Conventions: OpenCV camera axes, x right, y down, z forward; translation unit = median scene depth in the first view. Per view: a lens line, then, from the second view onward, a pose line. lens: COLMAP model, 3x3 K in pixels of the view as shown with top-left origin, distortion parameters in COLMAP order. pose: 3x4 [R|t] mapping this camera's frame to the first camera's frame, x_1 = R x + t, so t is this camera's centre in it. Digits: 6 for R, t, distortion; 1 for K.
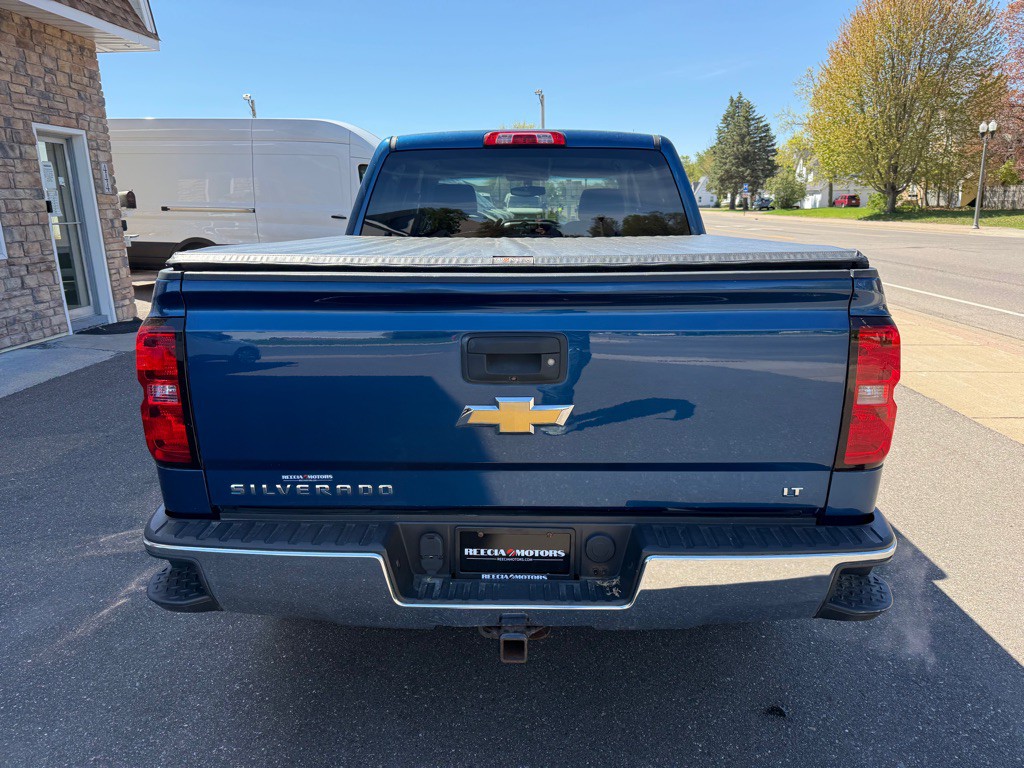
lens RADIAL K [[726.3, 0, 520.2], [0, 726.3, 375.4], [0, 0, 1]] dist [0.038186, -0.044530]
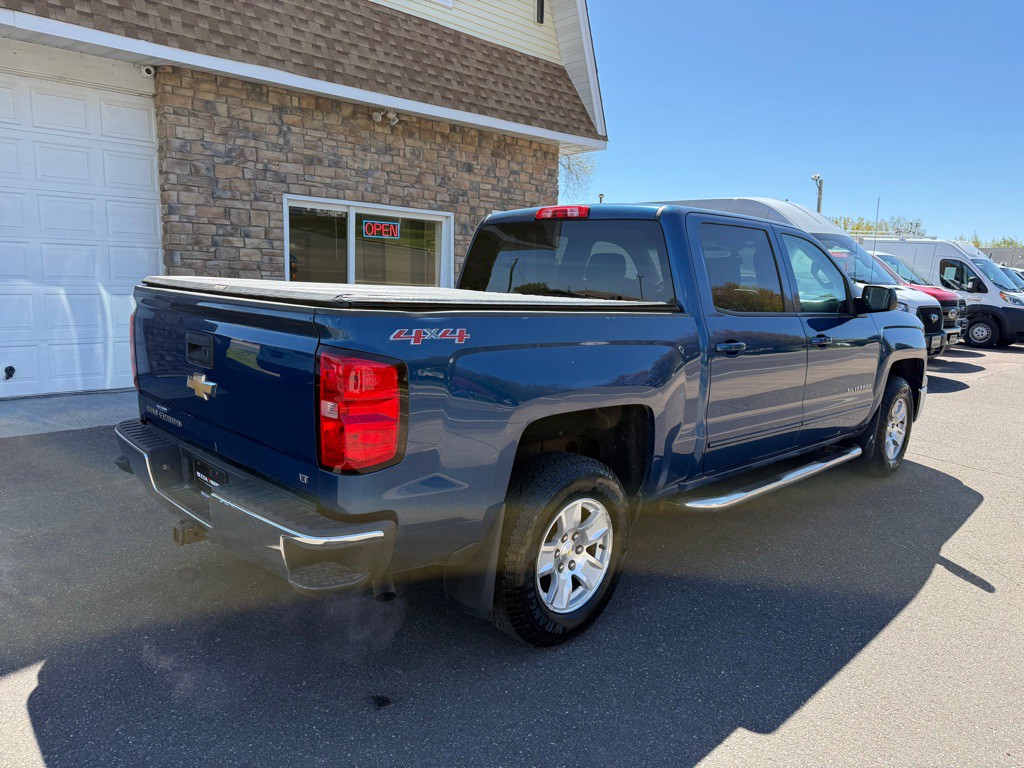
lens RADIAL K [[726.3, 0, 501.4], [0, 726.3, 387.0], [0, 0, 1]] dist [0.038186, -0.044530]
pose [[0.707640, 0.141891, -0.692180, 0.333366], [-0.201439, 0.979488, -0.005151, -0.014526], [0.677250, 0.143077, 0.721707, 0.066912]]
